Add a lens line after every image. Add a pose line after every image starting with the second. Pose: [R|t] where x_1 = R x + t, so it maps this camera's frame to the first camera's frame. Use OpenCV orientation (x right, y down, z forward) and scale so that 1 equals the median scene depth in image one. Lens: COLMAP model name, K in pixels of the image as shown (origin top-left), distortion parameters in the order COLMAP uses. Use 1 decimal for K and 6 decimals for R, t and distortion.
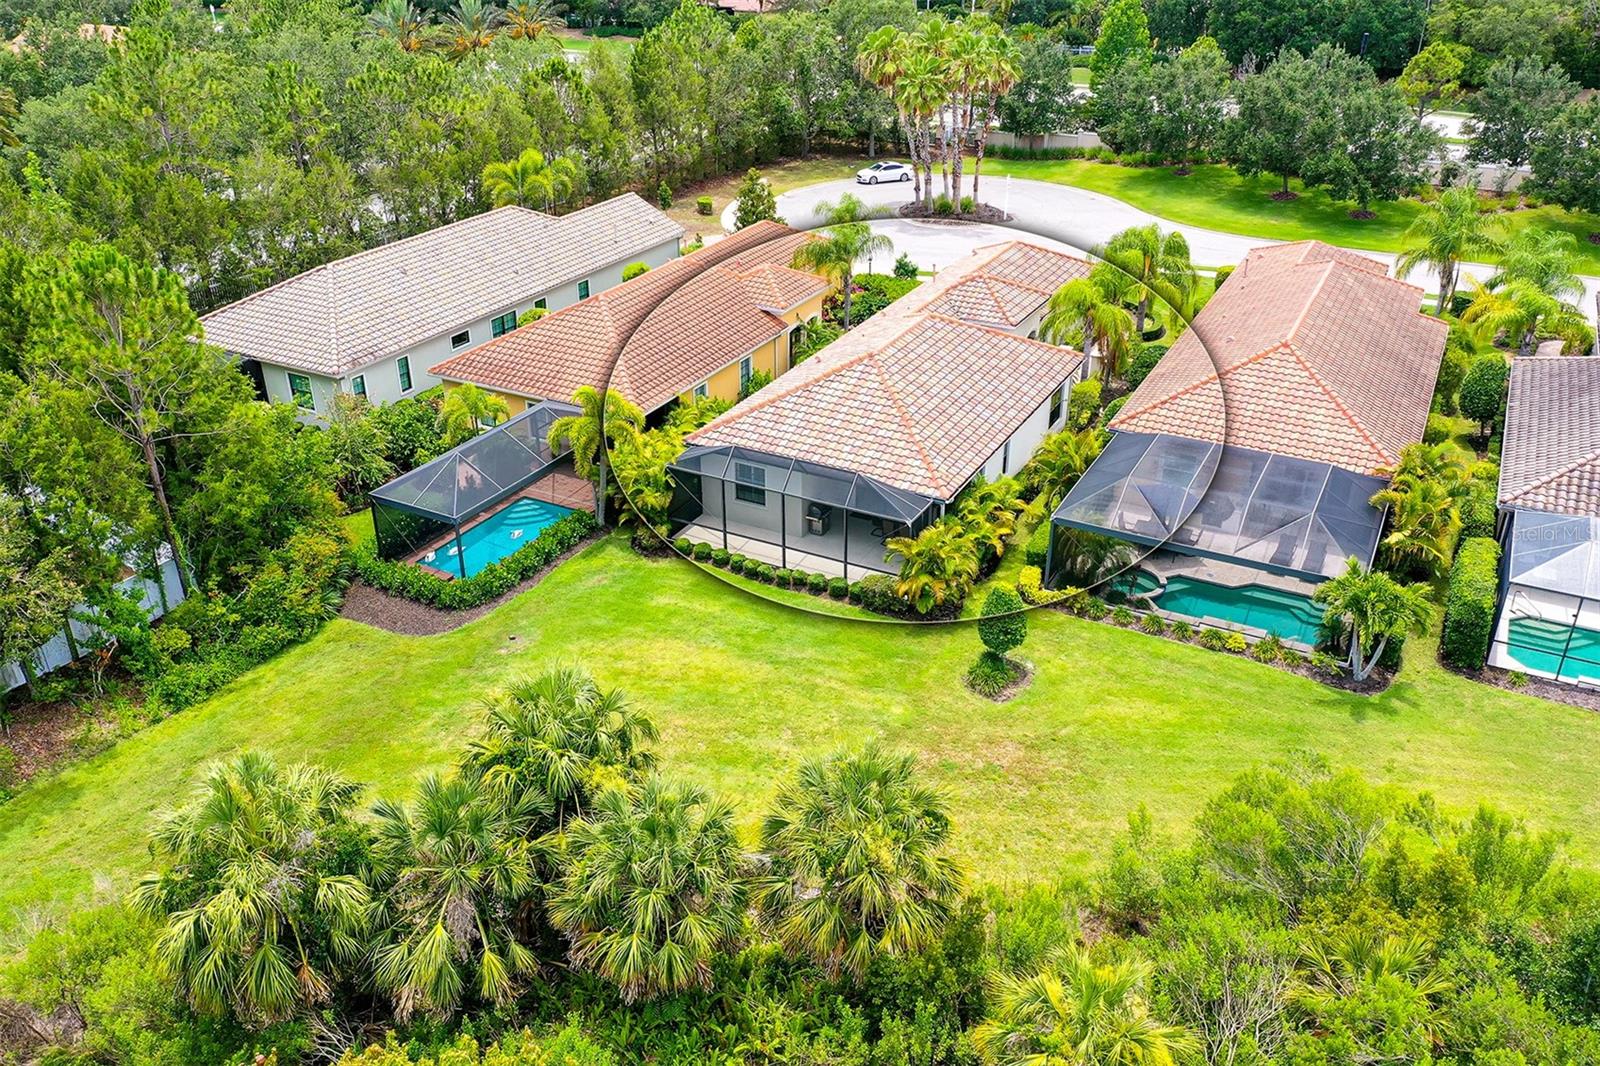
lens RADIAL K [[1255.6, 0, 800.0], [0, 1255.6, 533.0], [0, 0, 1]] dist [0.001717, 0.002169]
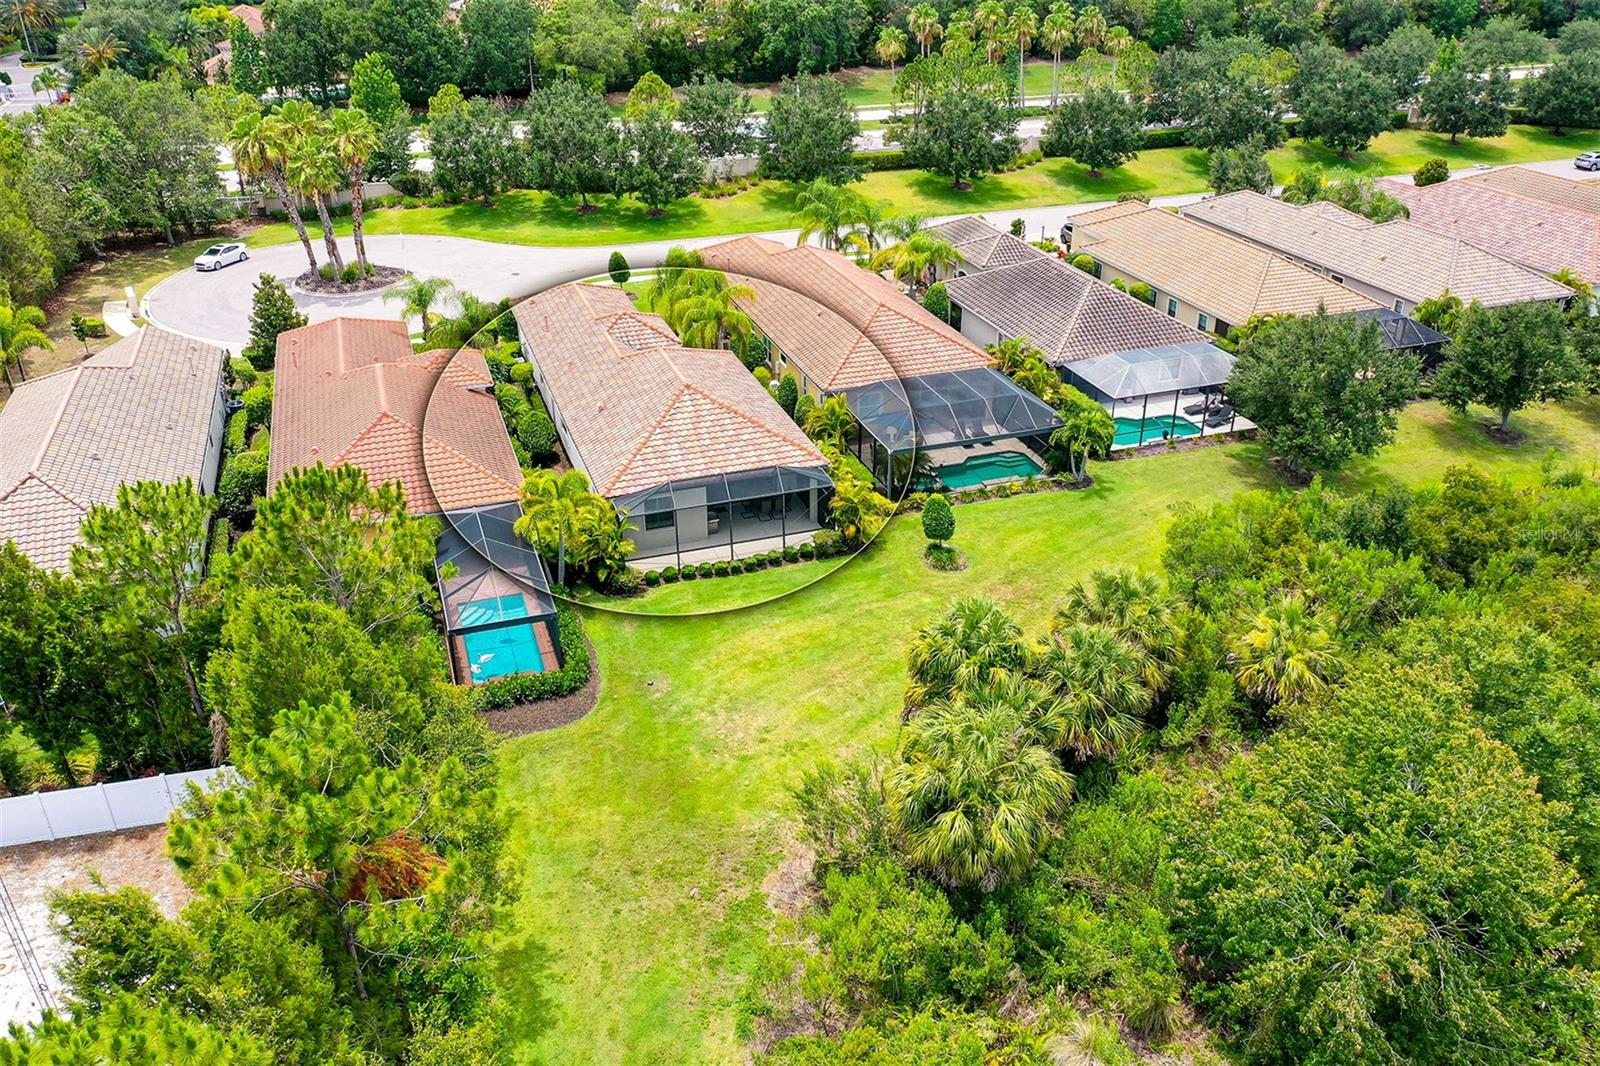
lens RADIAL K [[1255.6, 0, 800.0], [0, 1255.6, 533.0], [0, 0, 1]] dist [0.001717, 0.002169]
pose [[0.674404, -0.340749, 0.655034, -0.783068], [0.341692, 0.930463, 0.132231, -0.141343], [-0.654543, 0.134643, 0.743939, 0.018019]]
